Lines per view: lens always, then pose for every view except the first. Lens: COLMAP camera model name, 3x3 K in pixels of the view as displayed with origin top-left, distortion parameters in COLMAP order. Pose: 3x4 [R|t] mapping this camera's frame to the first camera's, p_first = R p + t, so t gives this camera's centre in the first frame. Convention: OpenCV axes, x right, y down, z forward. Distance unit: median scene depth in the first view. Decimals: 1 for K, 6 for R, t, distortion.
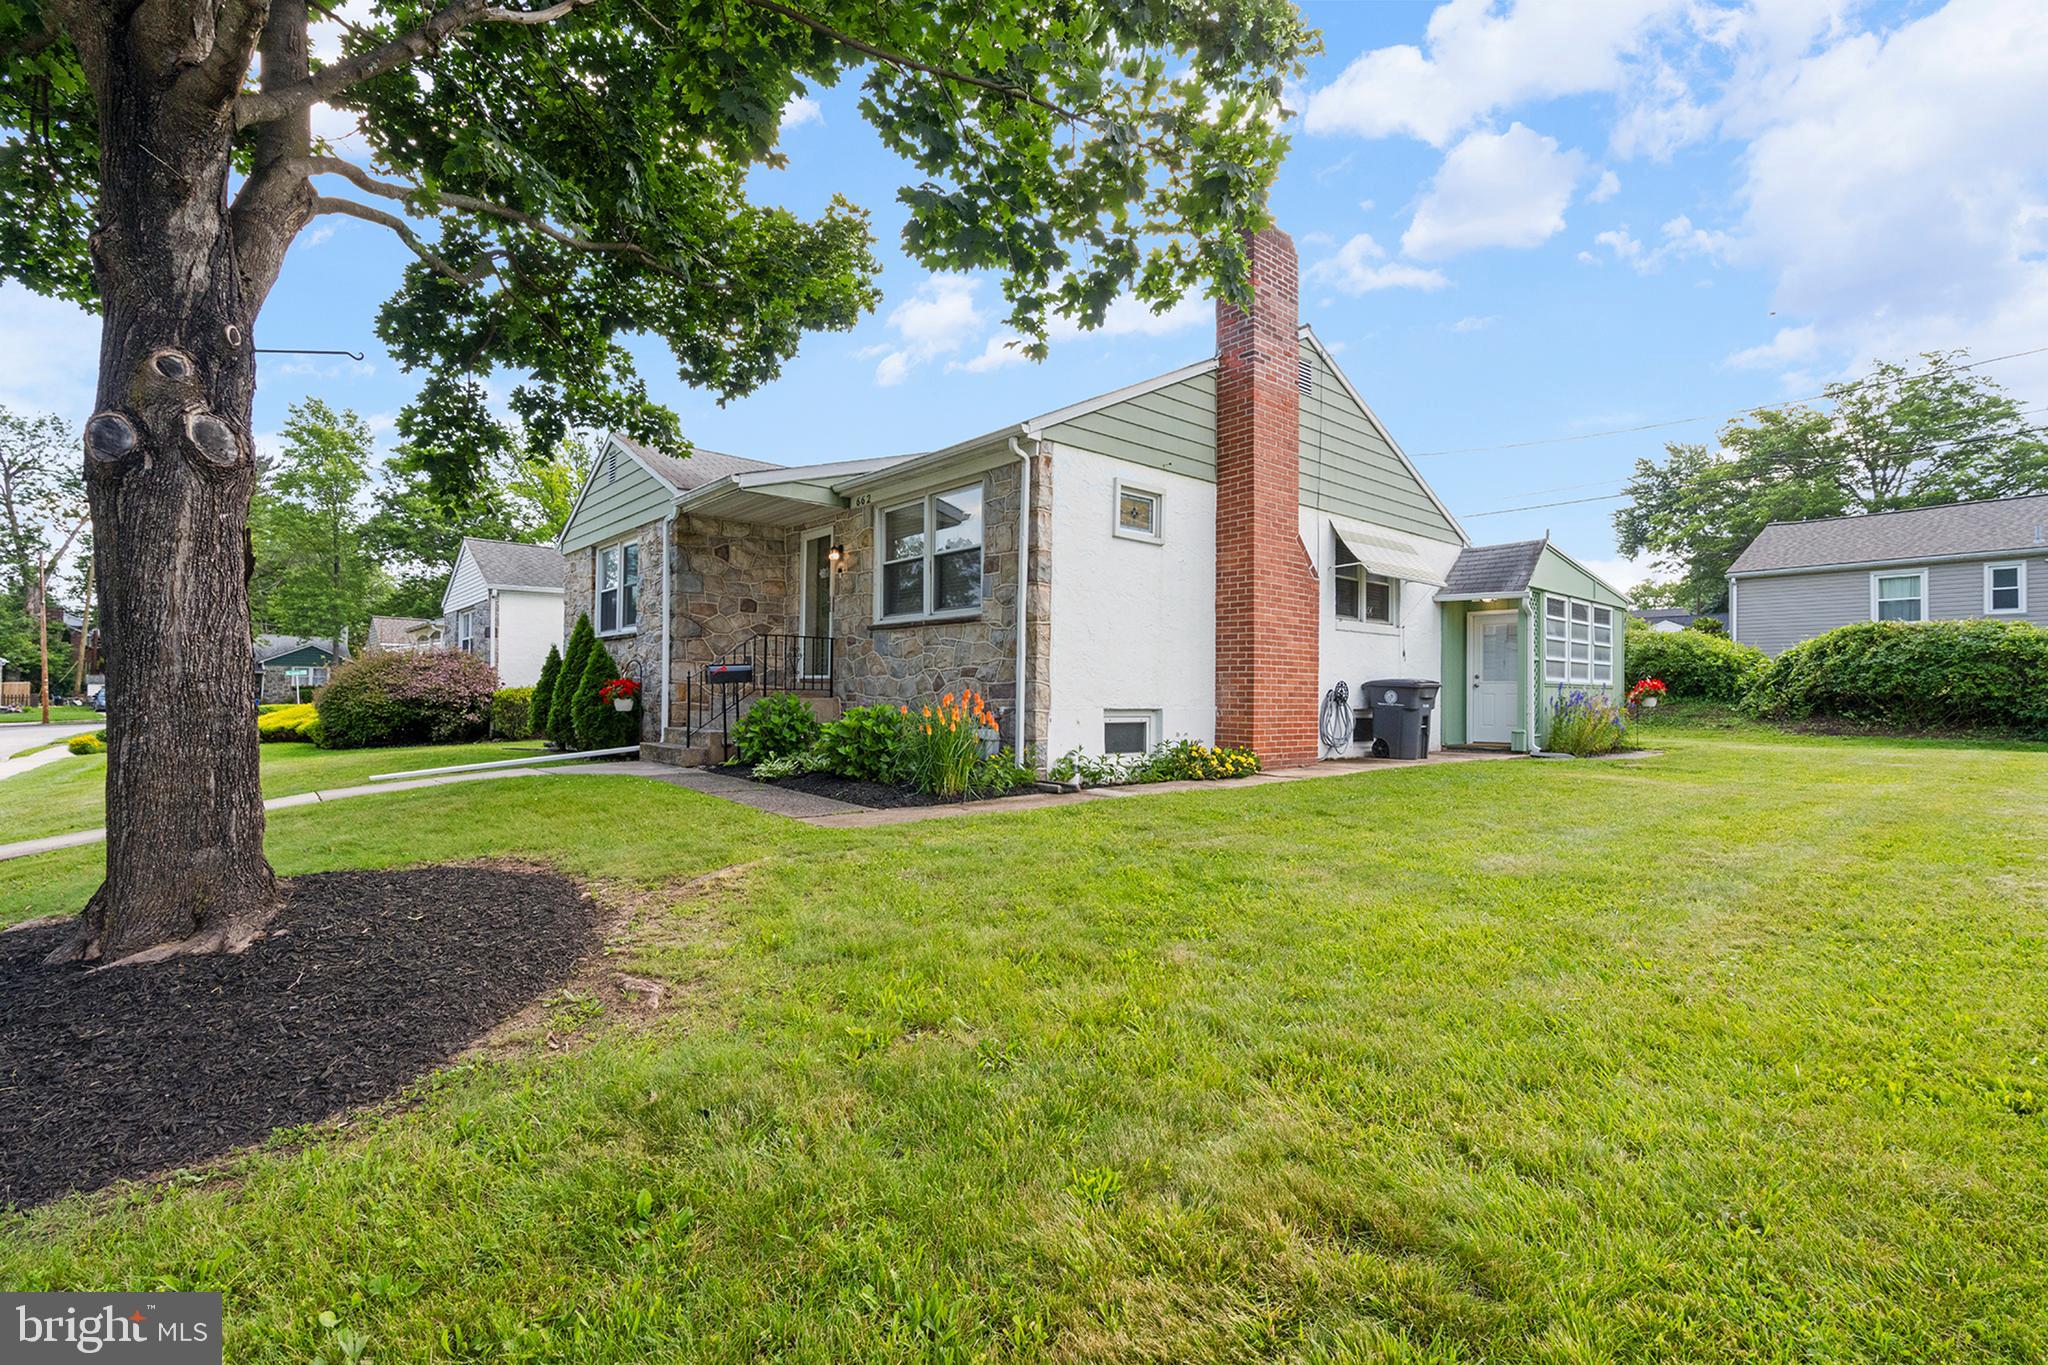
lens RADIAL K [[937.1, 0, 1028.6], [0, 937.1, 675.5], [0, 0, 1]] dist [-0.006688, 0.003042]
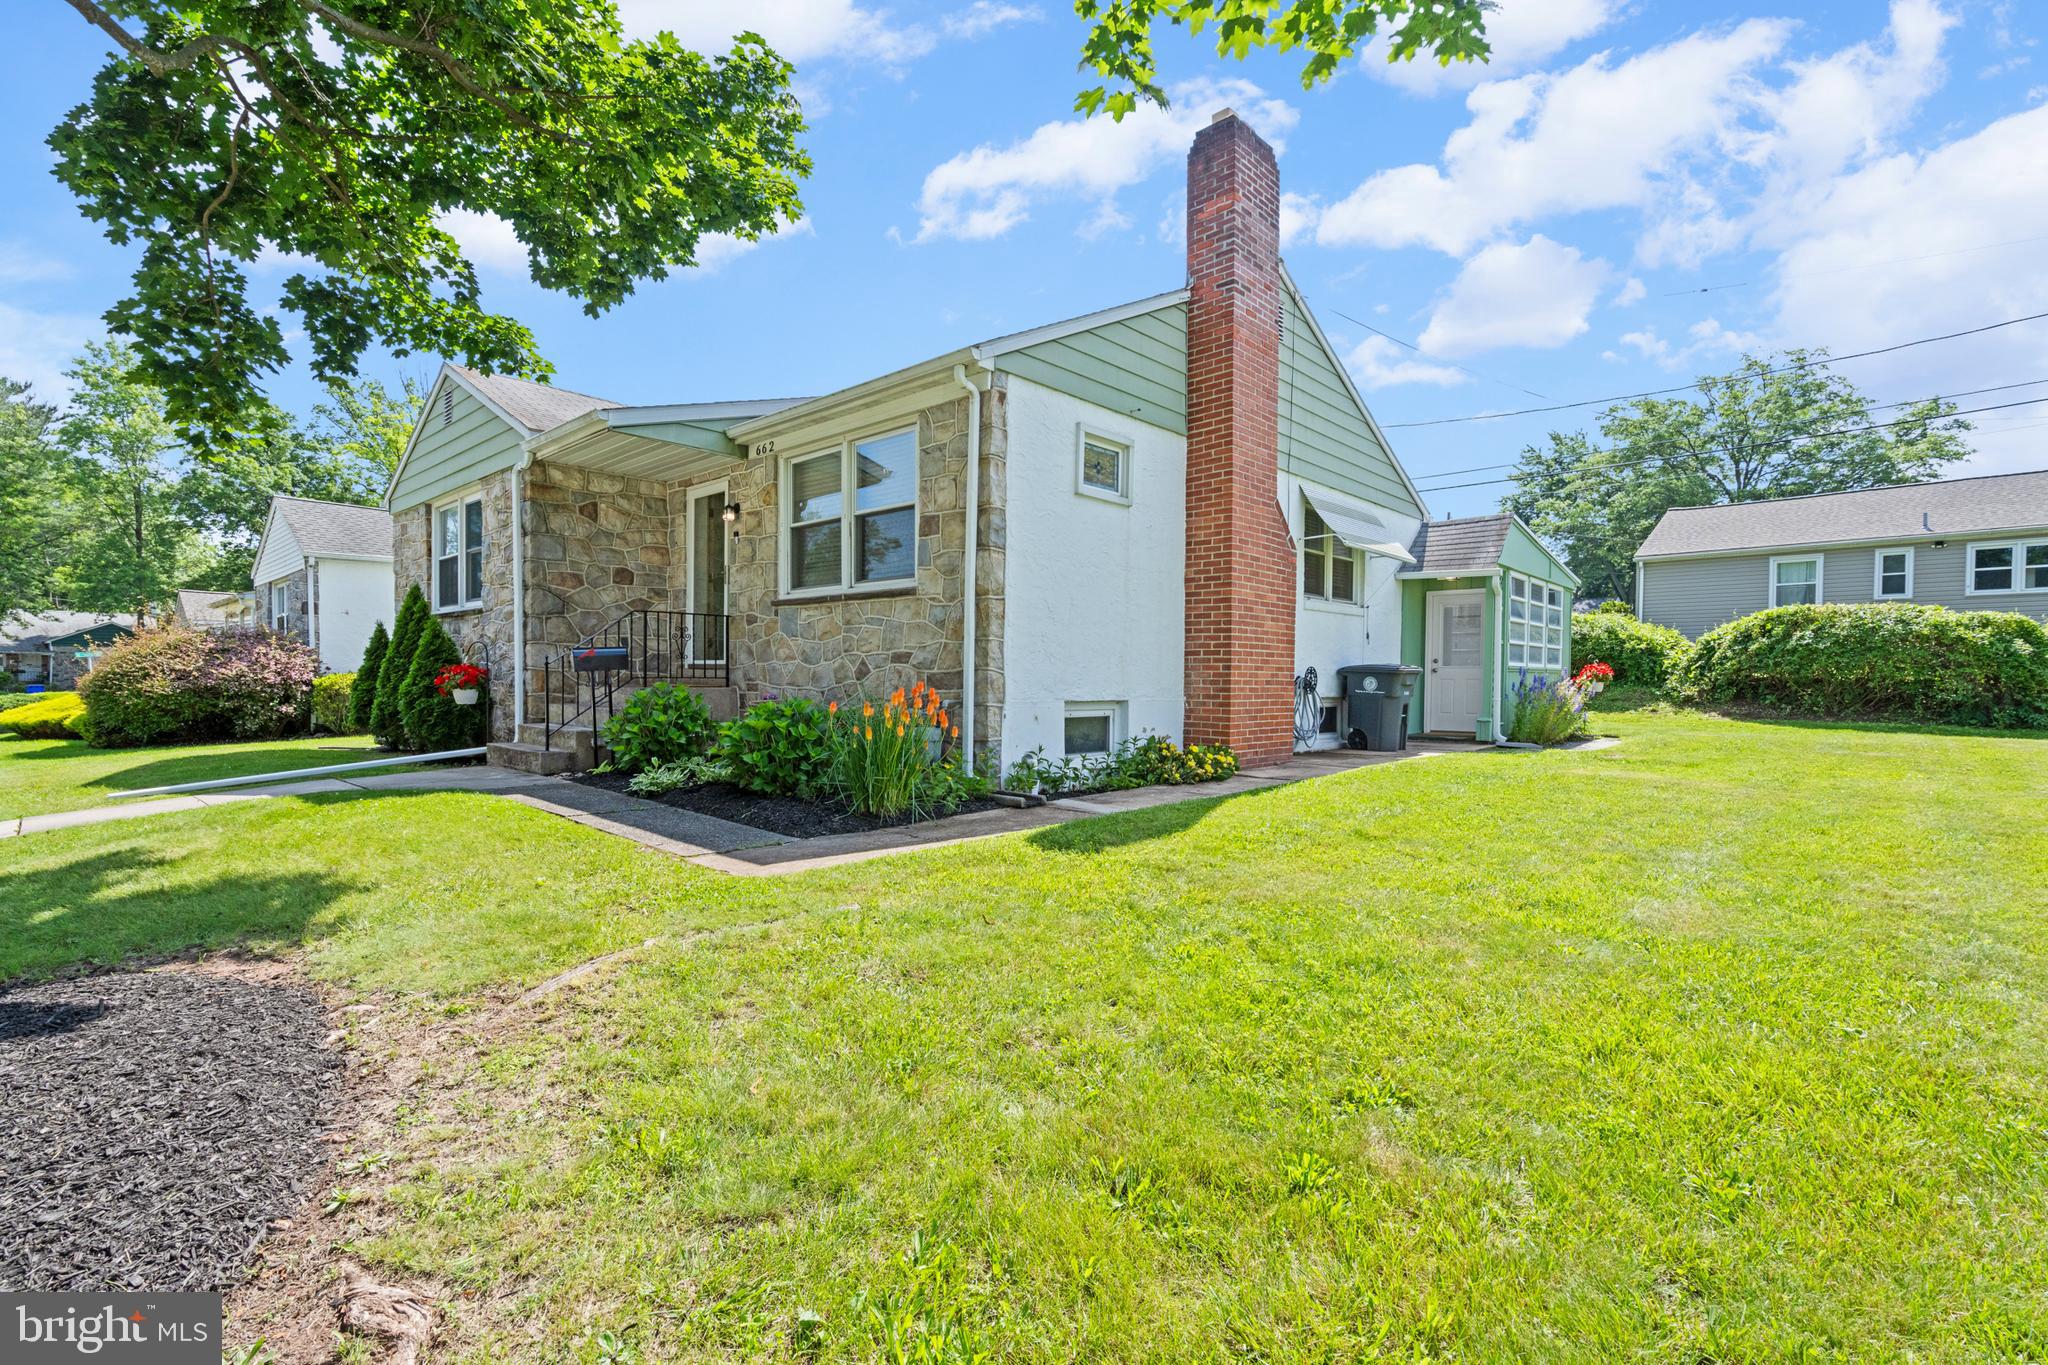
lens RADIAL K [[937.1, 0, 1020.8], [0, 937.1, 696.1], [0, 0, 1]] dist [-0.006688, 0.003042]
pose [[0.994450, -0.003915, 0.105136, -0.040946], [-0.000475, 0.999130, 0.041703, -0.003428], [-0.105208, -0.041521, 0.993583, 0.151949]]
